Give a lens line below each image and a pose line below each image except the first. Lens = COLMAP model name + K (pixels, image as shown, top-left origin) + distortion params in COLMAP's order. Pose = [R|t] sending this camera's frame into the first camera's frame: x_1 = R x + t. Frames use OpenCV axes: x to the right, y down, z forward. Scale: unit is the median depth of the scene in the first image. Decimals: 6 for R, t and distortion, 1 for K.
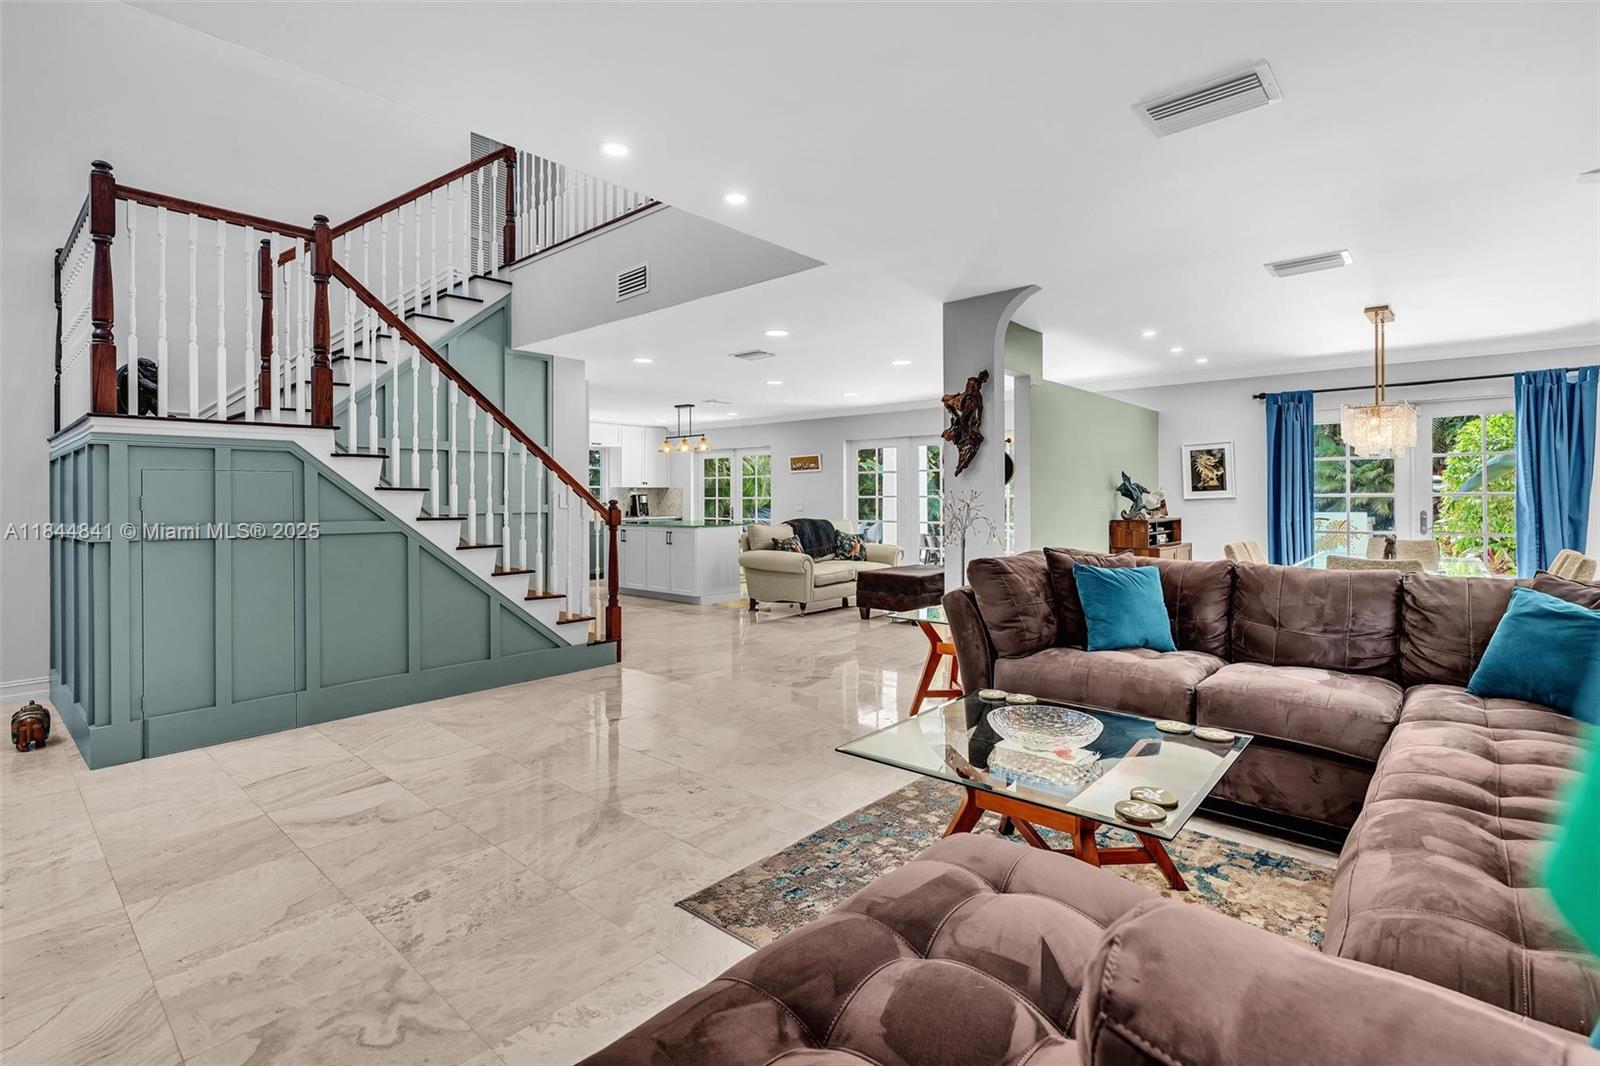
lens RADIAL K [[751.3, 0, 795.2], [0, 751.3, 490.1], [0, 0, 1]] dist [-0.002390, 0.000019]
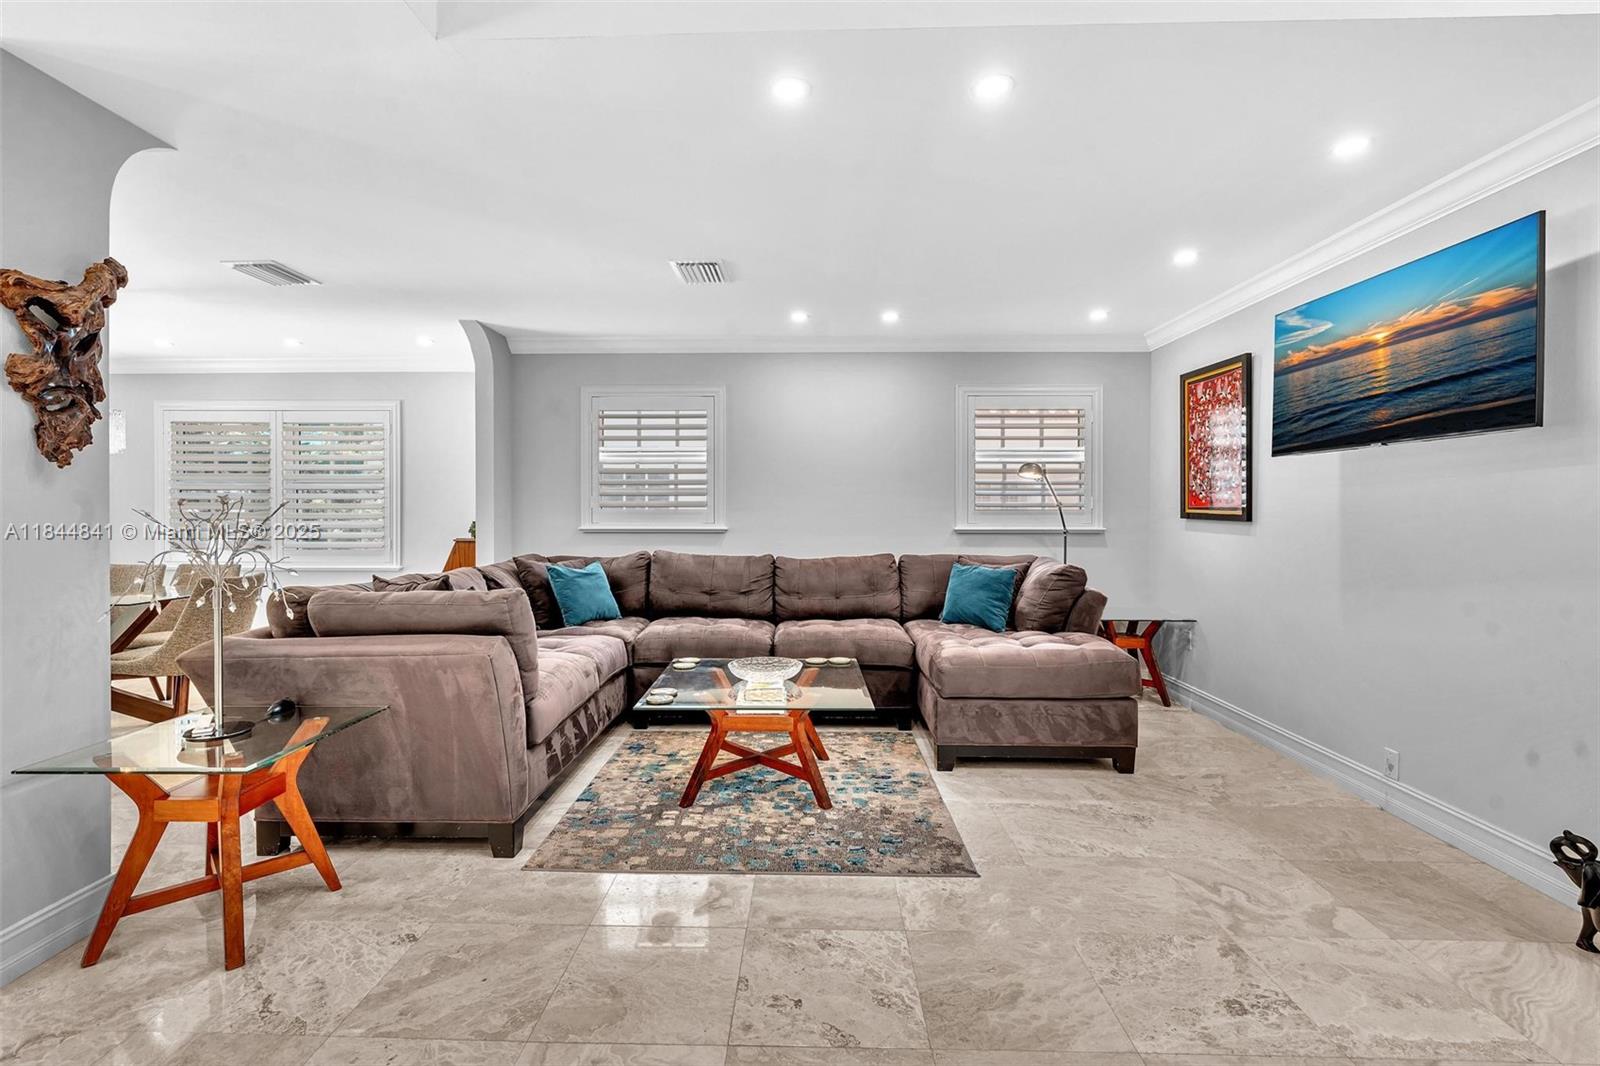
lens RADIAL K [[720.8, 0, 790.4], [0, 720.8, 517.1], [0, 0, 1]] dist [-0.004203, 0.000463]
pose [[-0.646499, -0.001347, 0.762914, -0.522804], [-0.004113, 0.999990, -0.001719, 0.012990], [-0.762904, -0.004249, -0.646498, 1.256497]]
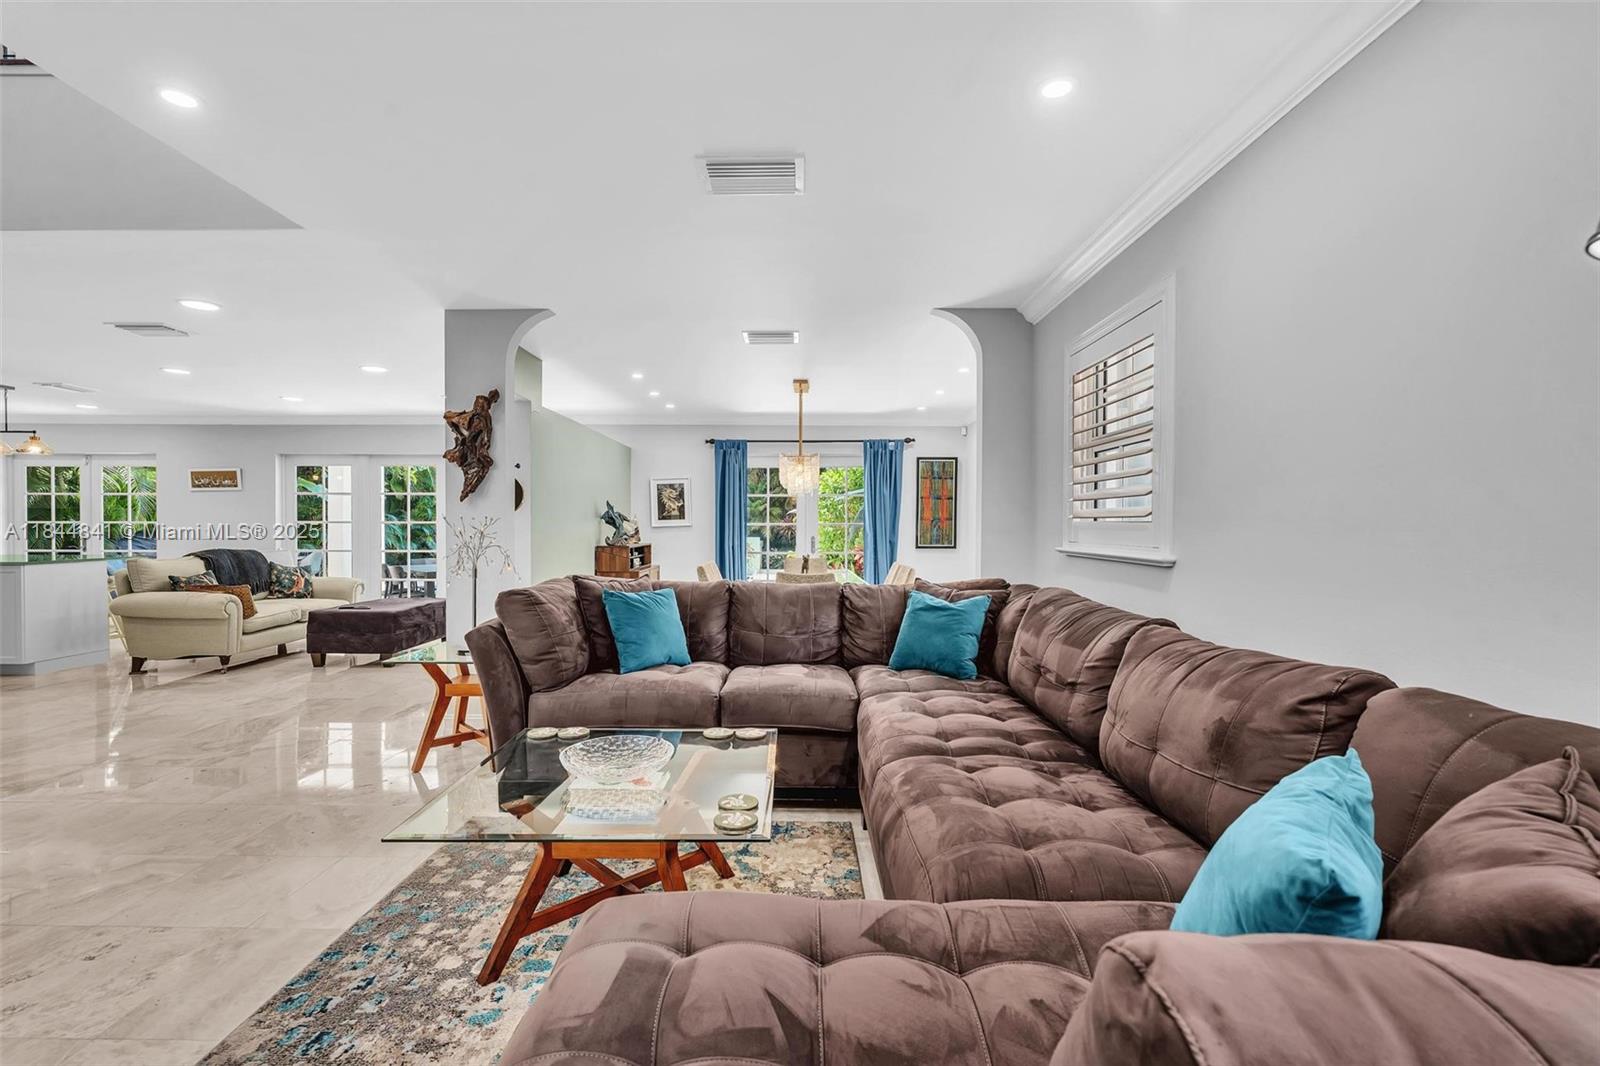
lens RADIAL K [[715.8, 0, 794.8], [0, 715.8, 531.3], [0, 0, 1]] dist [-0.013565, 0.004578]
pose [[0.749467, -0.000055, 0.662042, -0.078235], [-0.013018, 0.999805, 0.014819, 0.000066], [-0.661914, -0.019725, 0.749320, 0.099557]]
